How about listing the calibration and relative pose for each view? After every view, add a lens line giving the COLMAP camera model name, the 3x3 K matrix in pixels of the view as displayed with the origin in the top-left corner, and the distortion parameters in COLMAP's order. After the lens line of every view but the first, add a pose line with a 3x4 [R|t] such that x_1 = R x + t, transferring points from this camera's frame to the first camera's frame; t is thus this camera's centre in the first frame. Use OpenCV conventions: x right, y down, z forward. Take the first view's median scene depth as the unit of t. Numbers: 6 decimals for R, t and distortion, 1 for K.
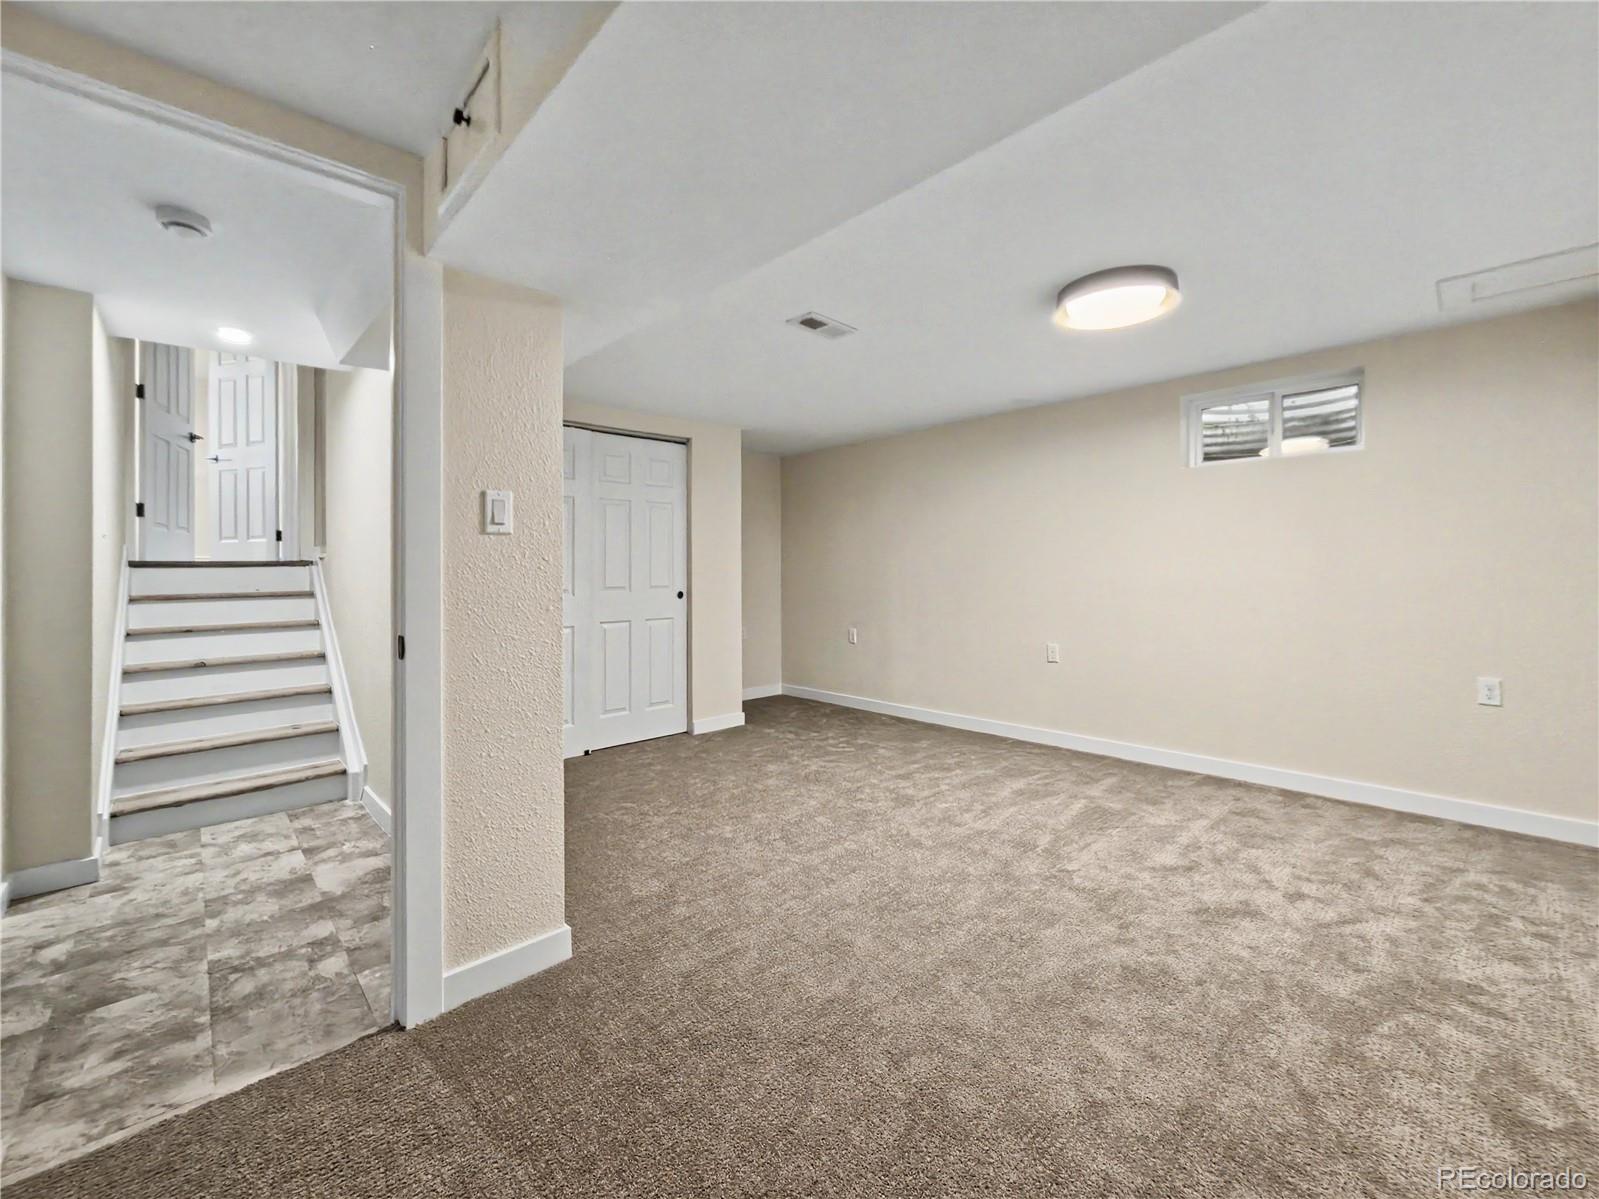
lens RADIAL K [[669.5, 0, 798.7], [0, 669.5, 569.9], [0, 0, 1]] dist [-0.002786, -0.000090]
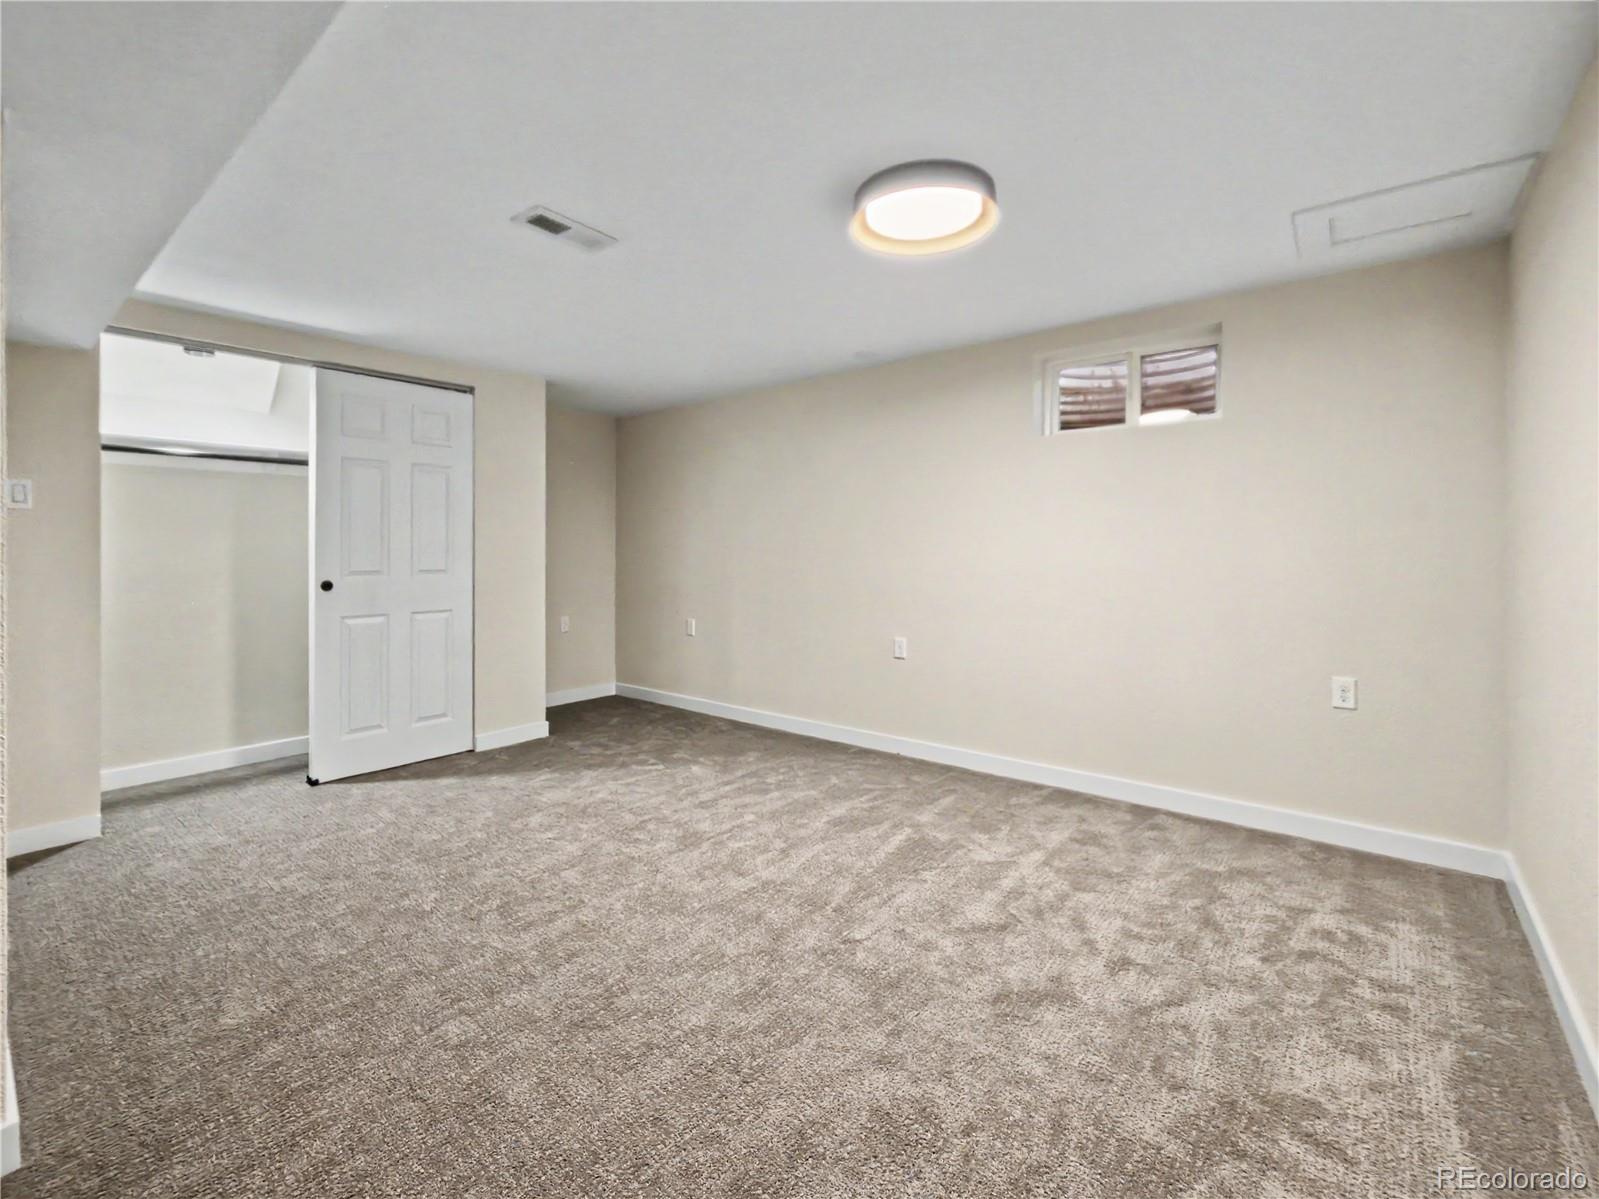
lens RADIAL K [[697.9, 0, 800.4], [0, 697.9, 556.2], [0, 0, 1]] dist [-0.004330, 0.000783]
pose [[0.991687, 0.005397, 0.128559, 0.213372], [-0.006625, 0.999936, 0.009126, -0.003710], [-0.128502, -0.009902, 0.991660, 0.189868]]
